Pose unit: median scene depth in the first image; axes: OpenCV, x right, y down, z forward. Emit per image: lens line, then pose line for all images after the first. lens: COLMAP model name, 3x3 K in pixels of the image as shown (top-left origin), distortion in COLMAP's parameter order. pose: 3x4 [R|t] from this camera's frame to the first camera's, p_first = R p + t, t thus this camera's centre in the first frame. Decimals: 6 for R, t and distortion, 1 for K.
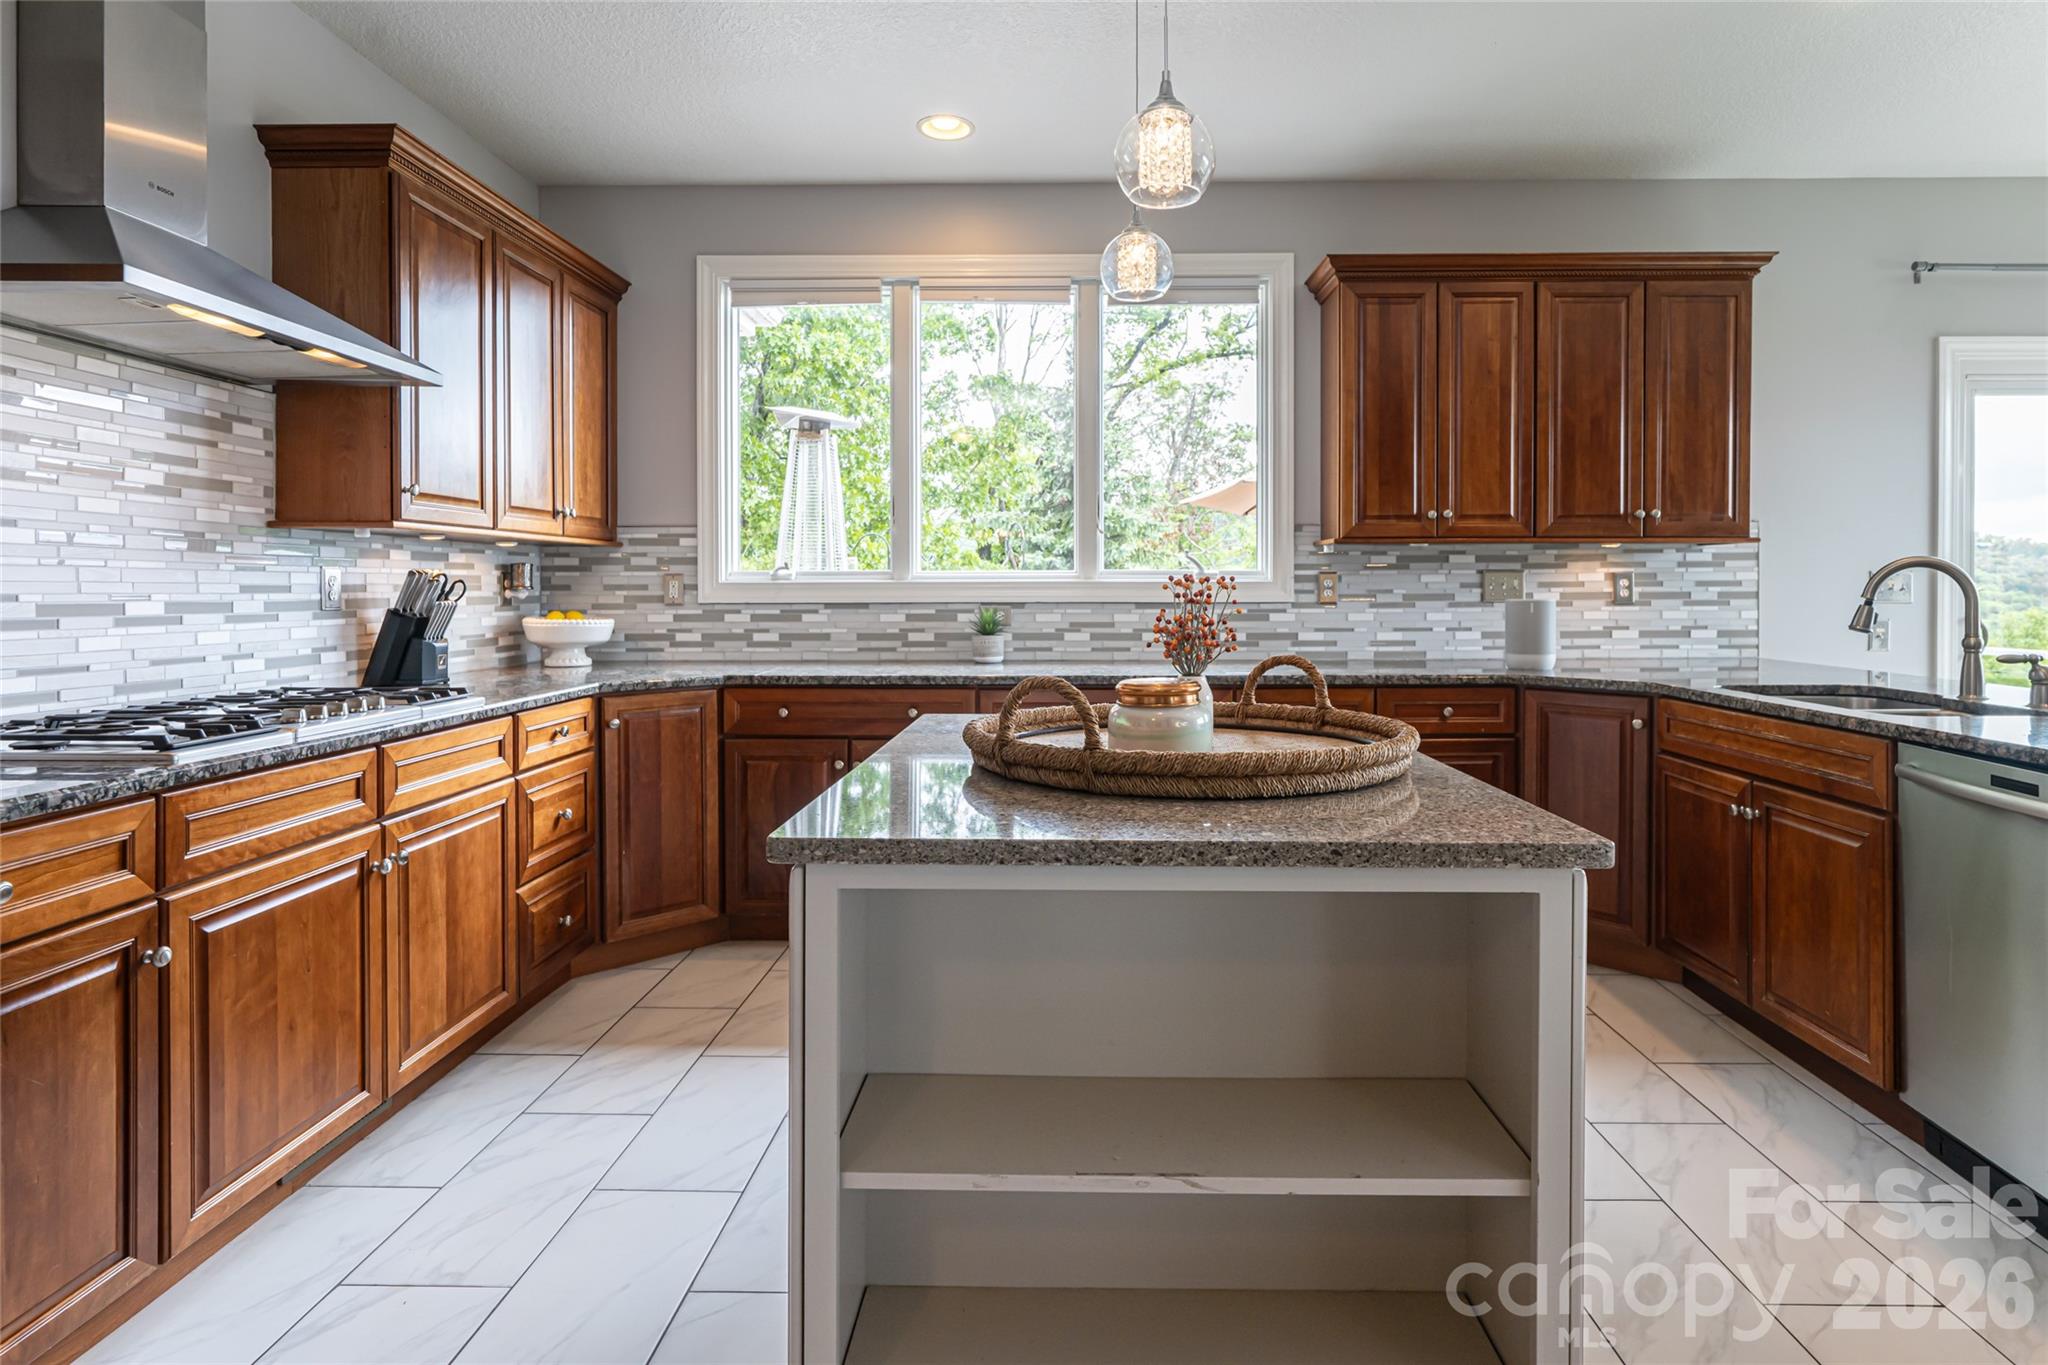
lens RADIAL K [[1073.8, 0, 1080.8], [0, 1073.8, 594.0], [0, 0, 1]] dist [-0.000072, -0.000212]
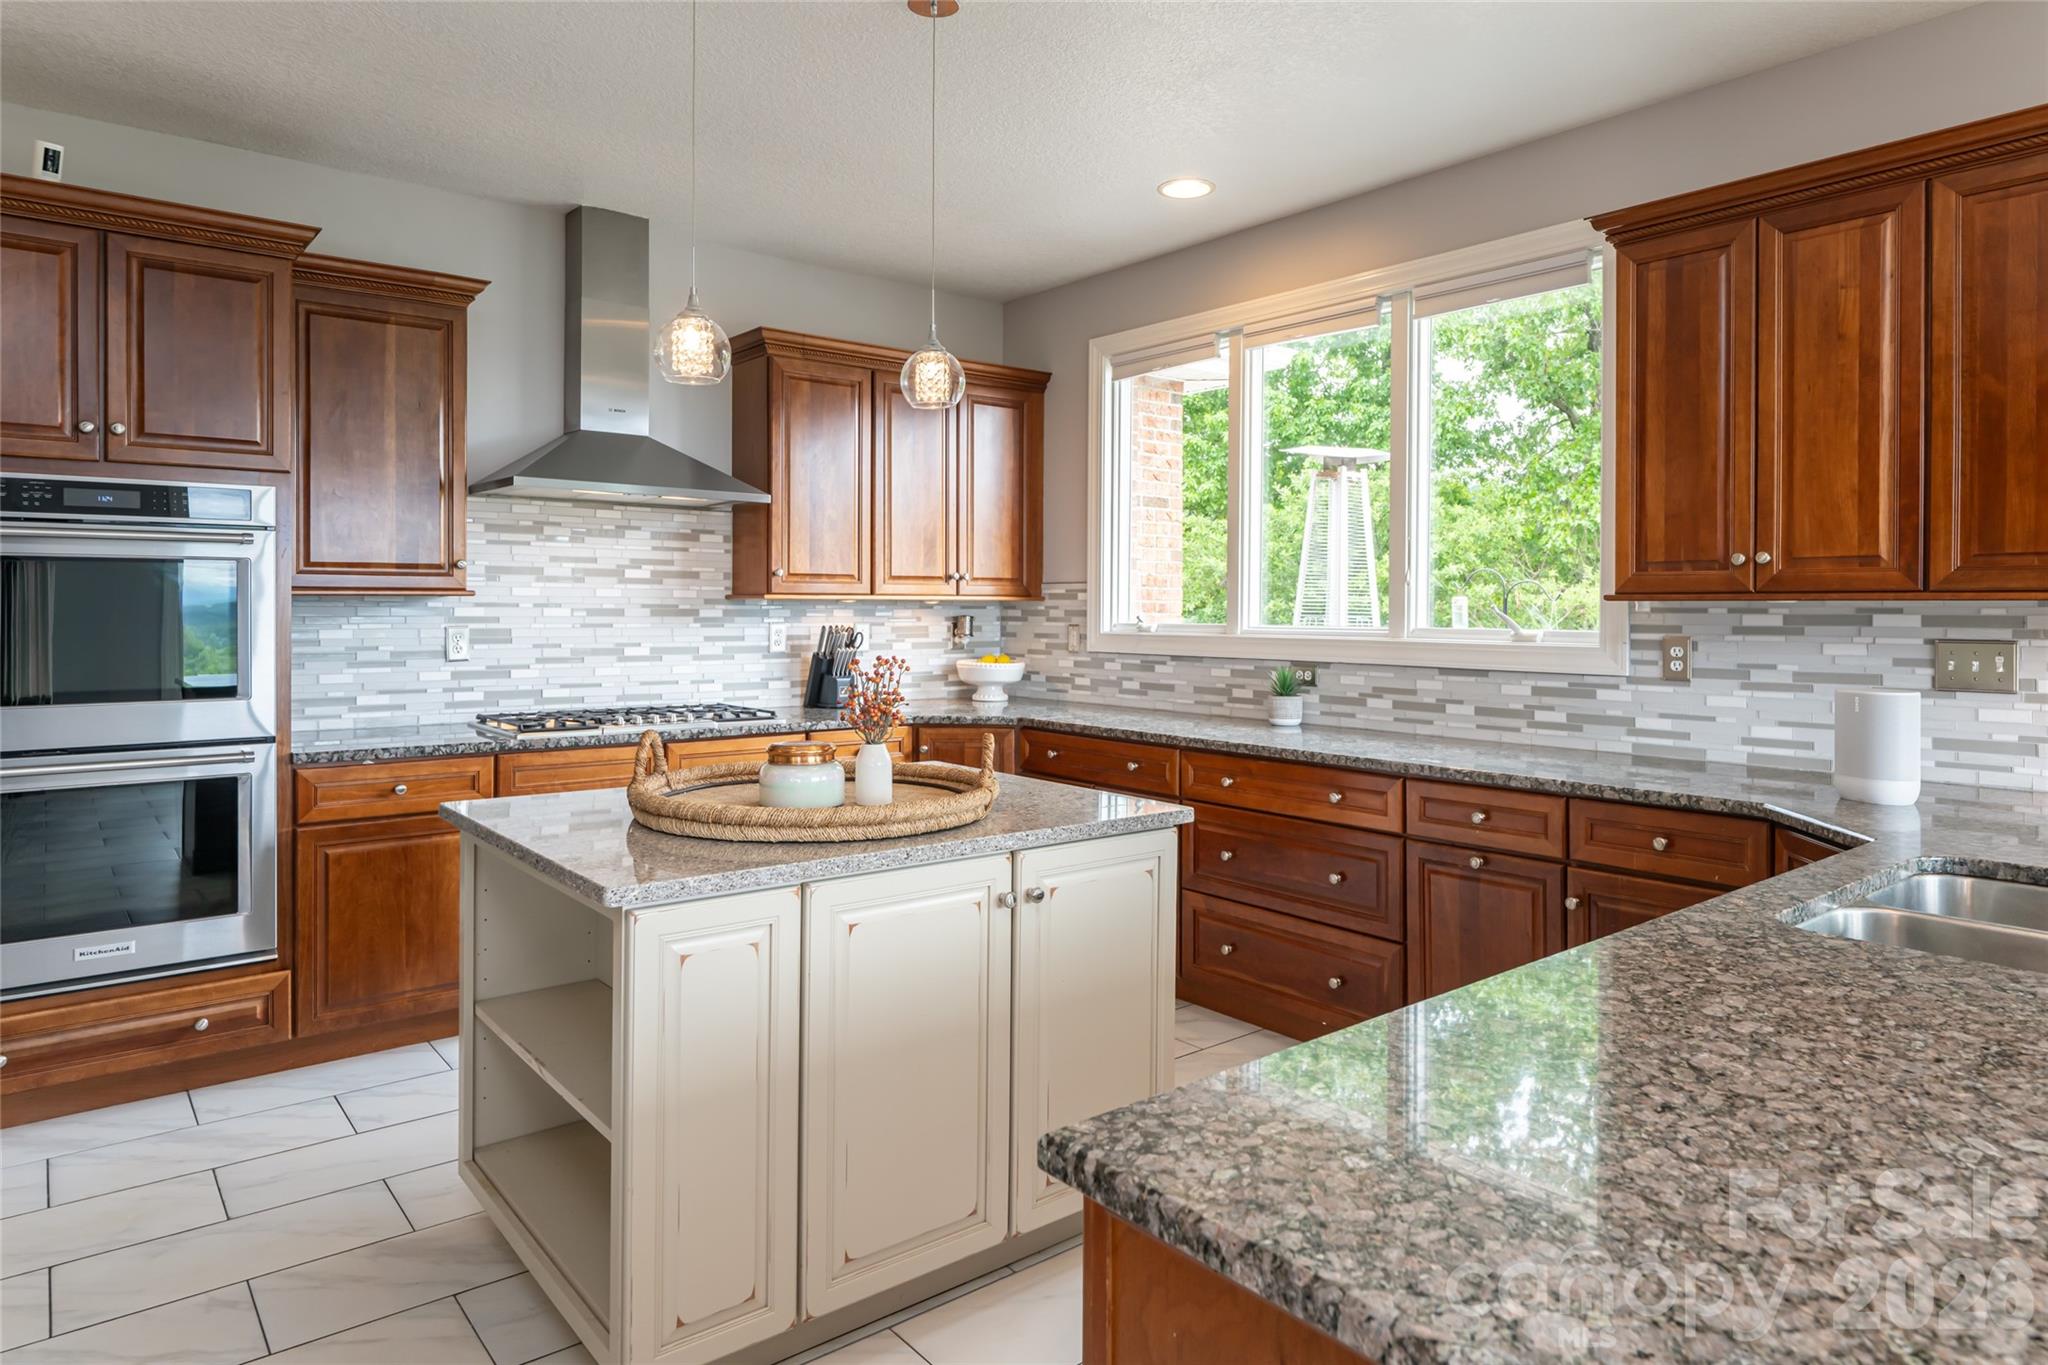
lens RADIAL K [[1250.5, 0, 1026.4], [0, 1250.5, 605.4], [0, 0, 1]] dist [0.000030, 0.002279]
pose [[0.632030, 0.003947, -0.774934, 0.607398], [-0.010427, 0.999940, -0.003412, -0.033990], [0.774874, 0.010237, 0.632033, 0.130071]]
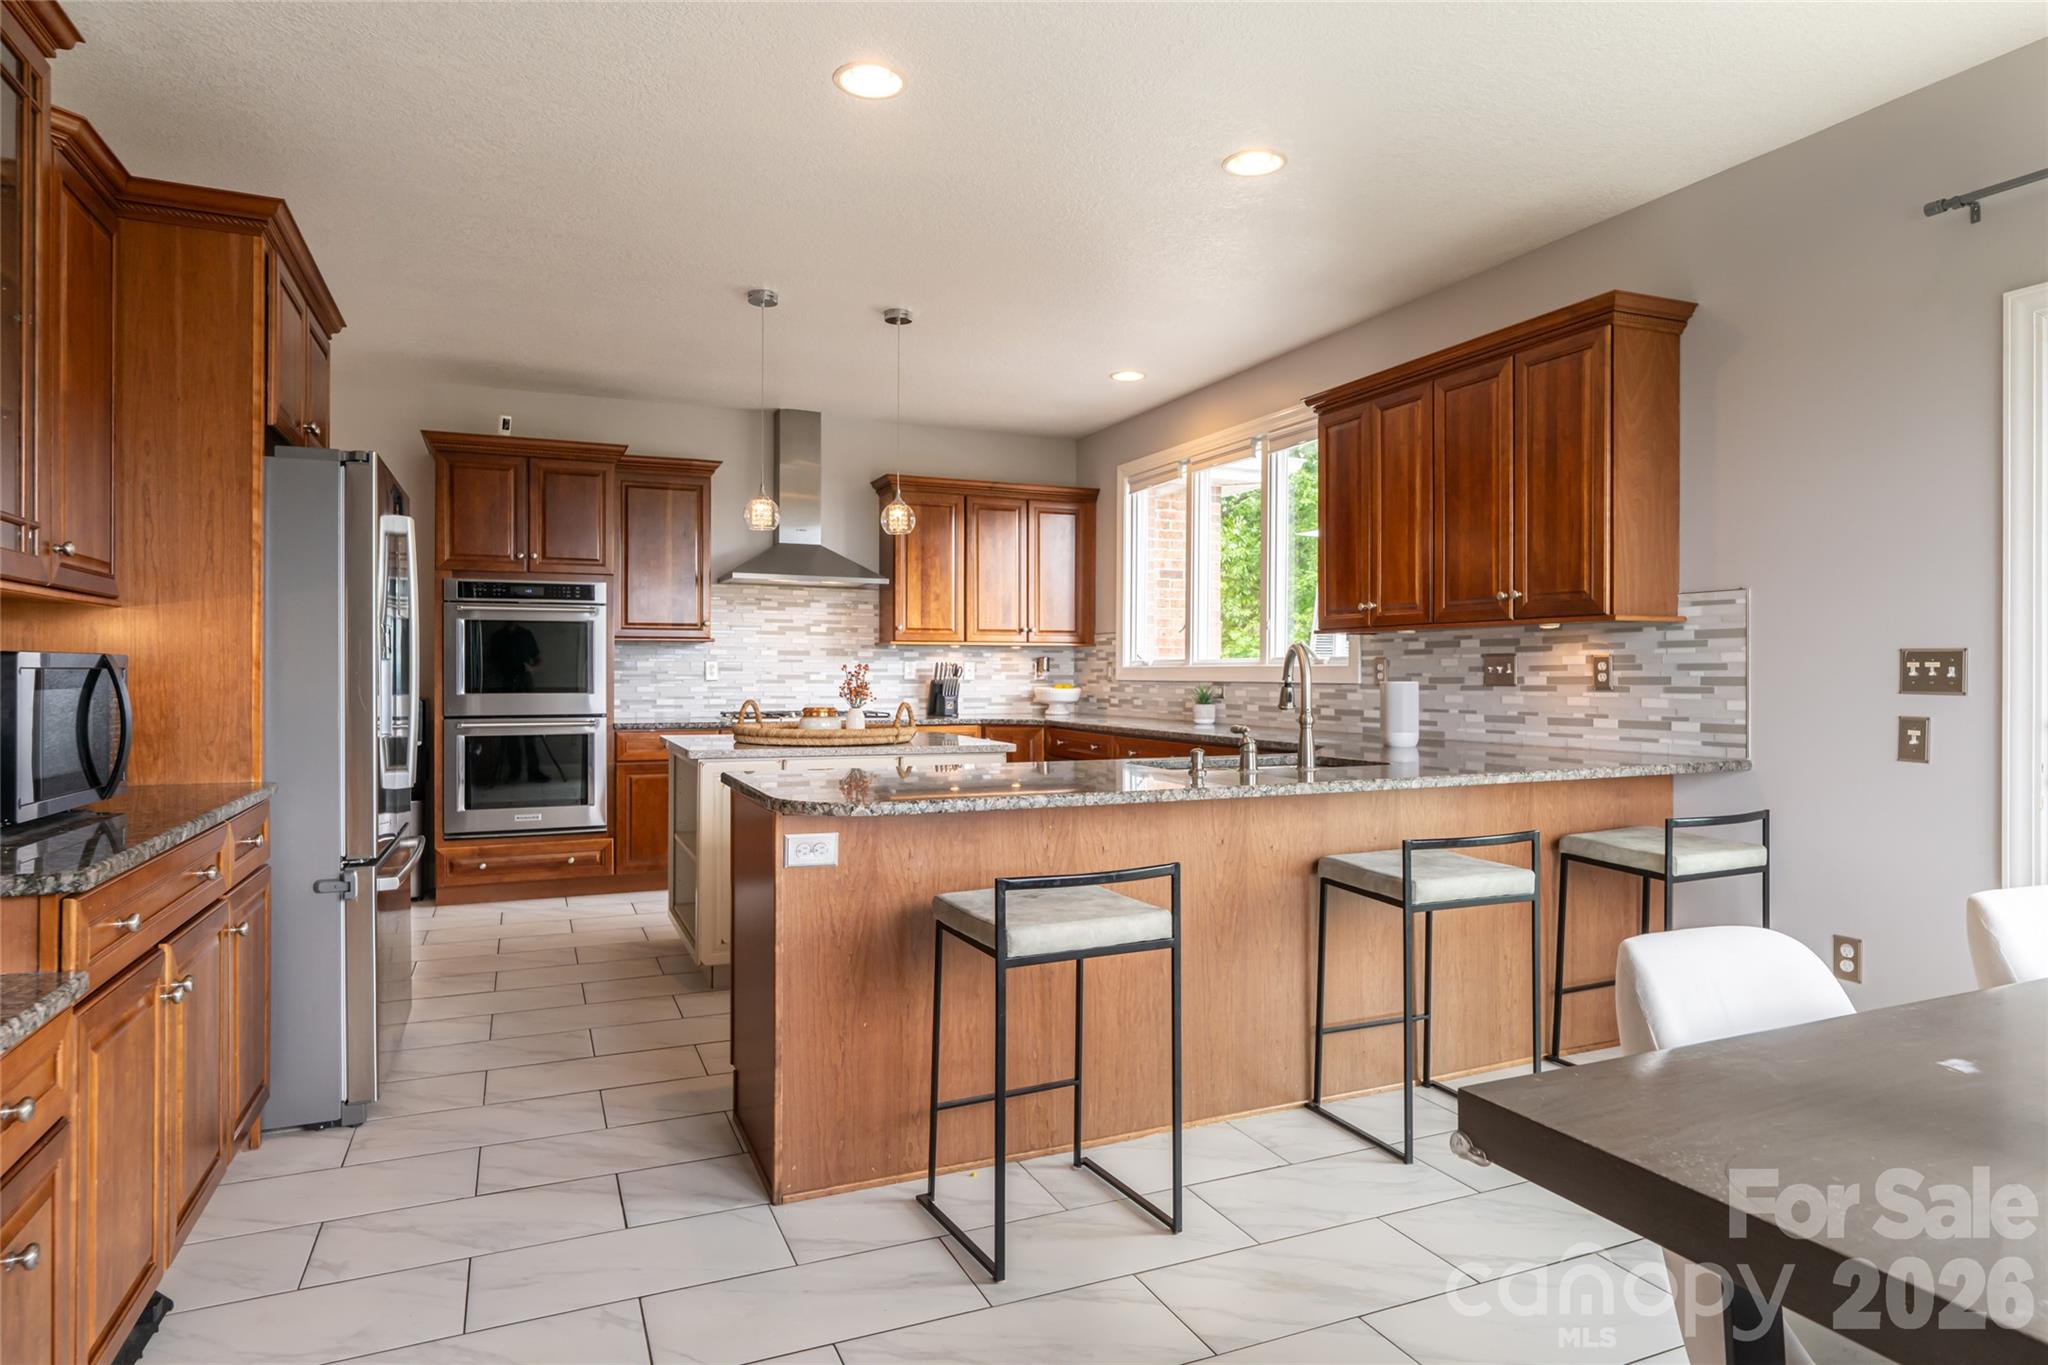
lens RADIAL K [[1204.8, 0, 1014.8], [0, 1204.8, 663.0], [0, 0, 1]] dist [0.015339, -0.000098]
pose [[0.388954, -0.004841, -0.921245, 1.256382], [-0.008557, 0.999924, -0.008867, 0.000168], [0.921217, 0.011332, 0.388883, 0.151137]]
